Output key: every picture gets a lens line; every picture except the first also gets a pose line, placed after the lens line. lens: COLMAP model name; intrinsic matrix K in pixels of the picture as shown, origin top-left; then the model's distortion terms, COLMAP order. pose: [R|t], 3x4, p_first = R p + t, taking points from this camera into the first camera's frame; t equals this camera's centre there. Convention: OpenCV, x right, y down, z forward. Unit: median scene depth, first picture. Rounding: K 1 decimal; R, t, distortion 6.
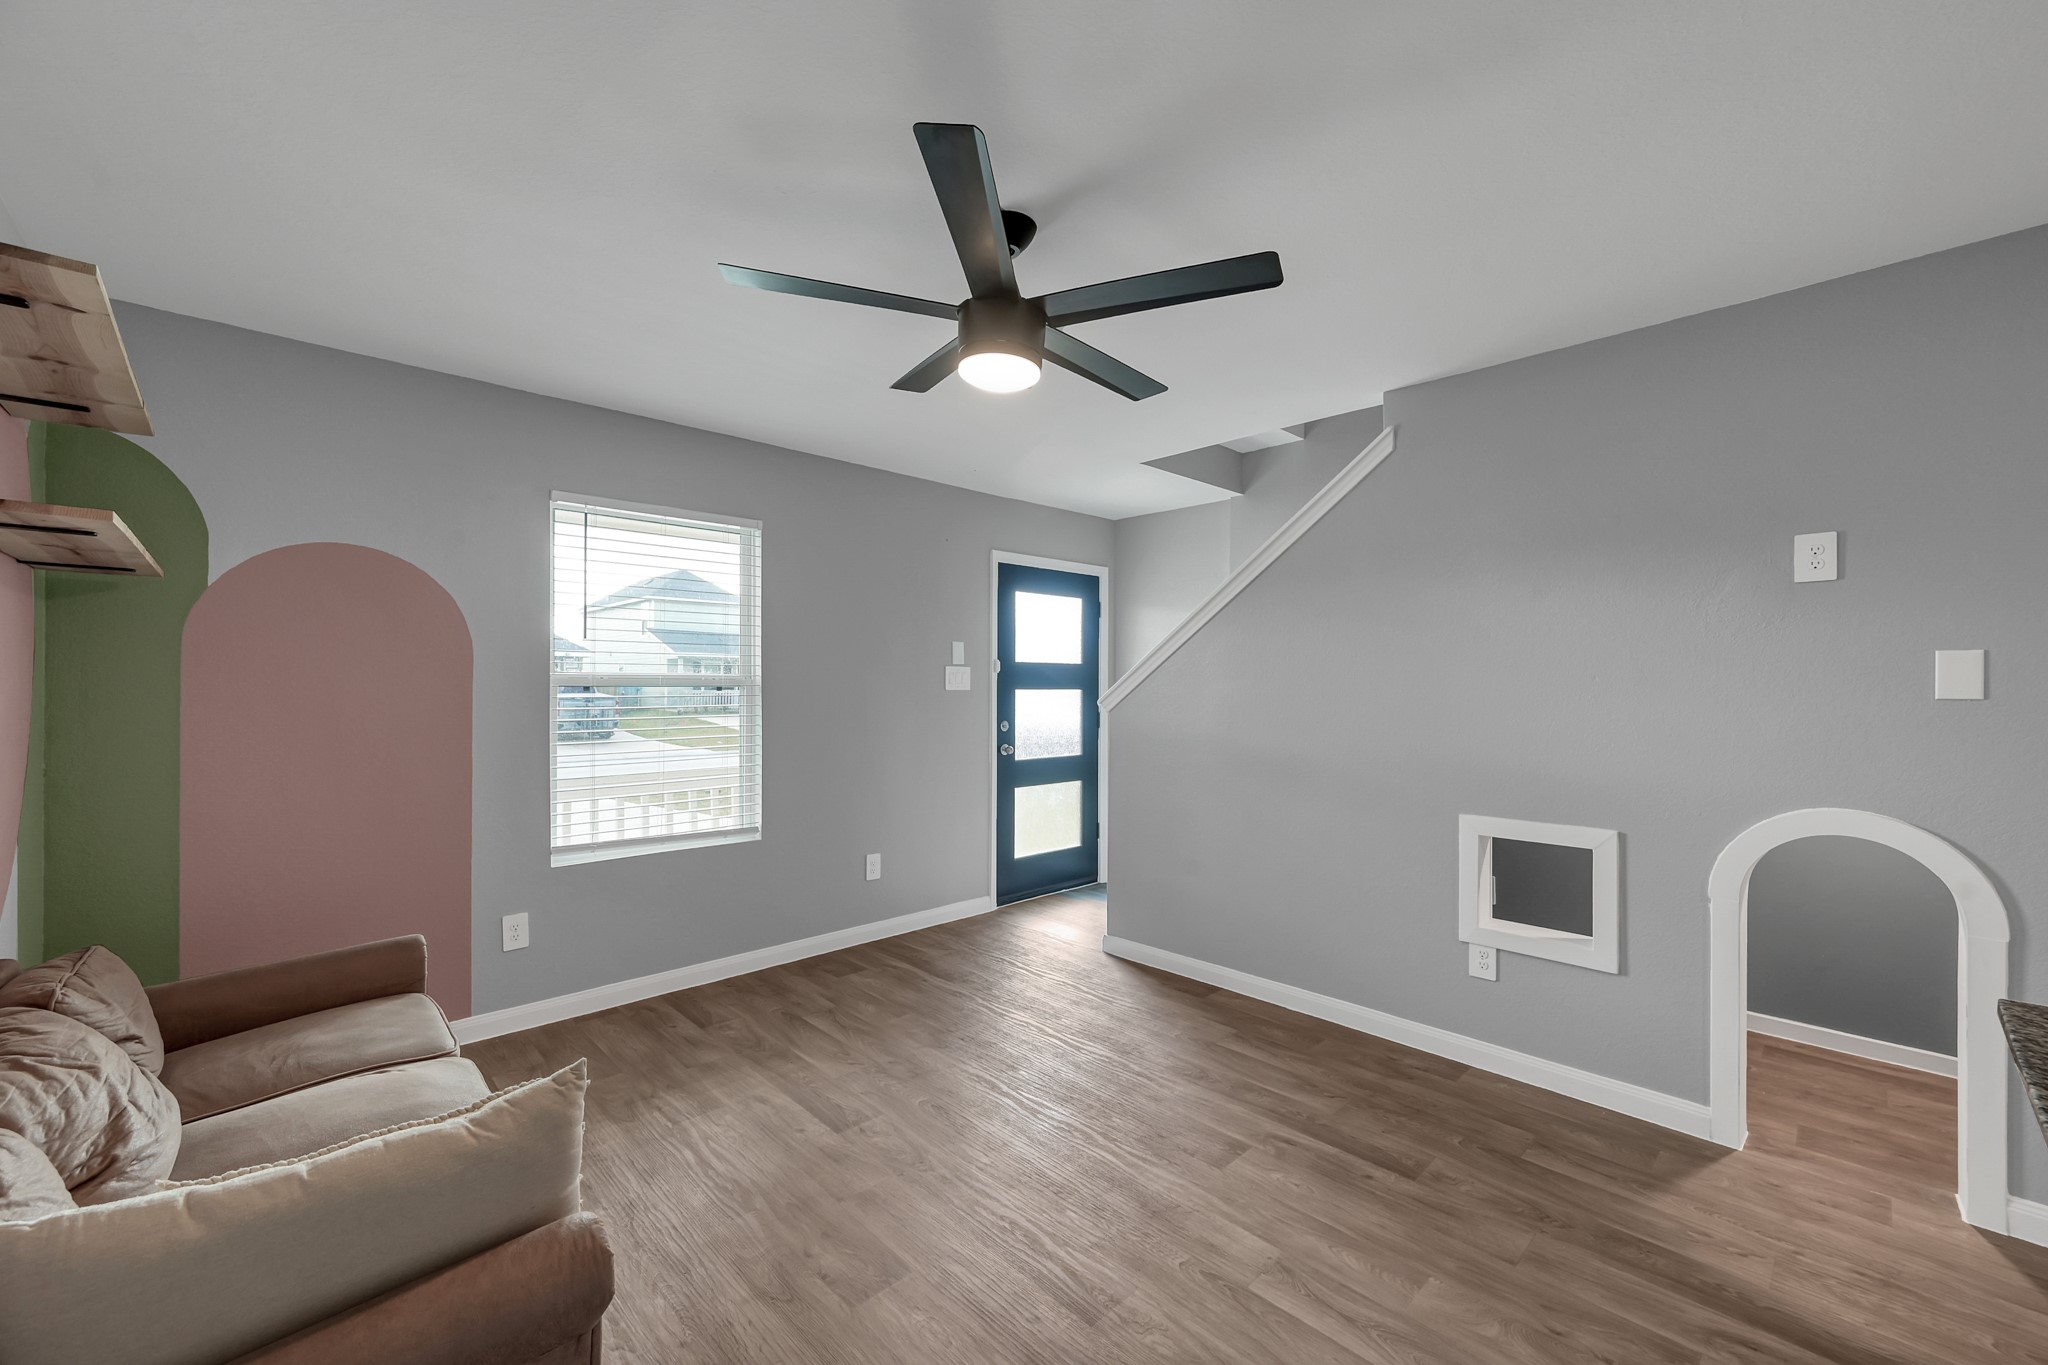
lens RADIAL K [[812.9, 0, 1015.0], [0, 812.9, 683.0], [0, 0, 1]] dist [-0.004025, 0.001293]
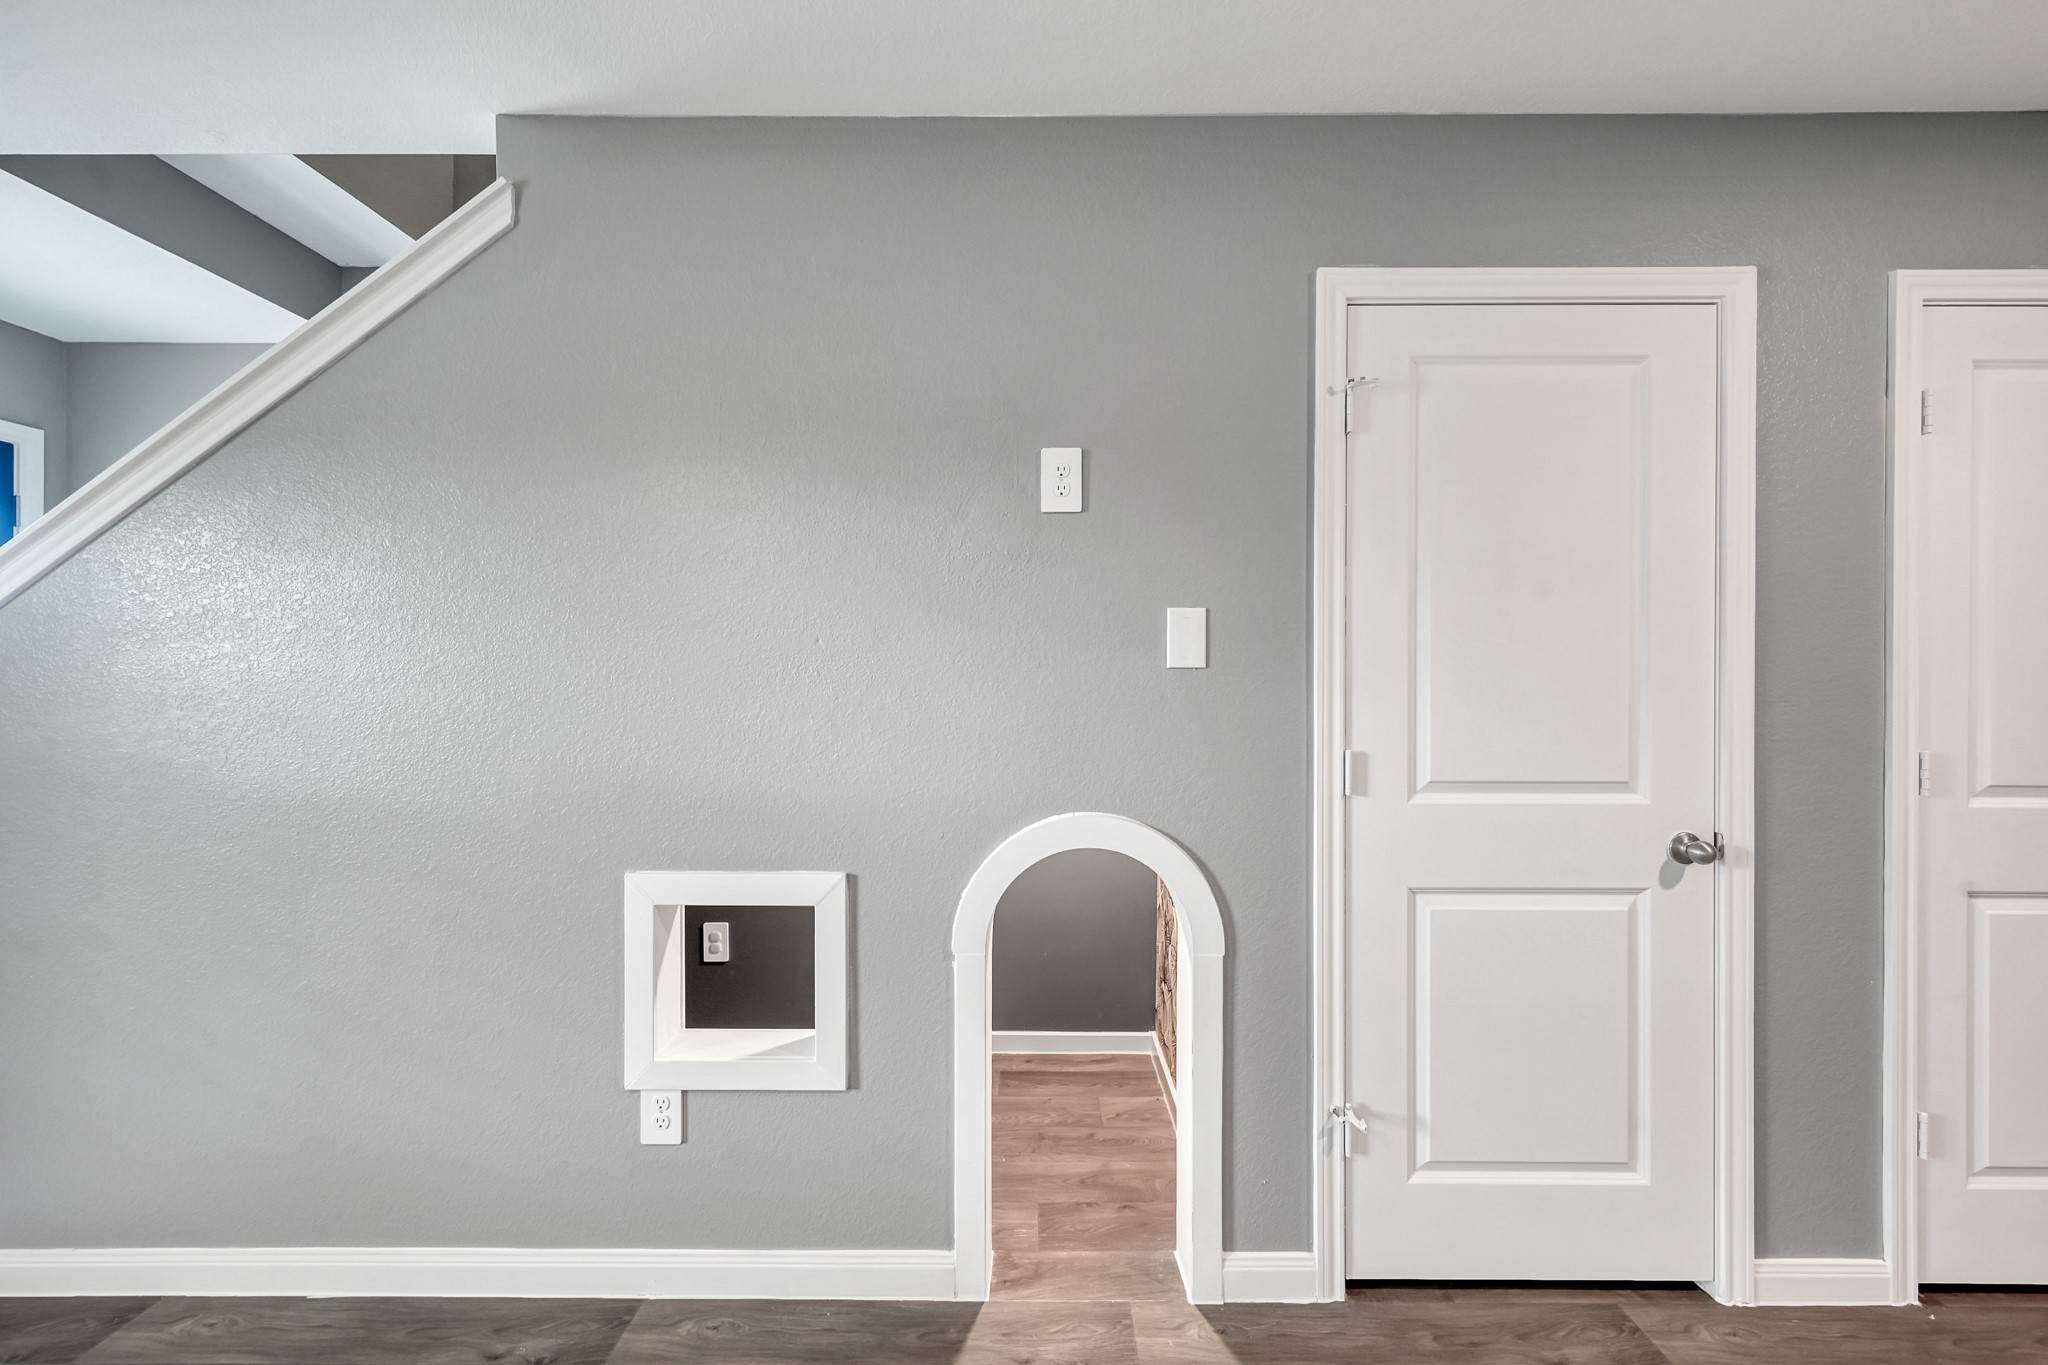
lens RADIAL K [[812.9, 0, 1026.2], [0, 812.9, 675.4], [0, 0, 1]] dist [-0.004025, 0.001293]
pose [[0.694401, -0.004387, 0.719575, 0.373102], [-0.000964, 0.999975, 0.007027, 0.018053], [-0.719588, -0.005573, 0.694379, 0.441043]]
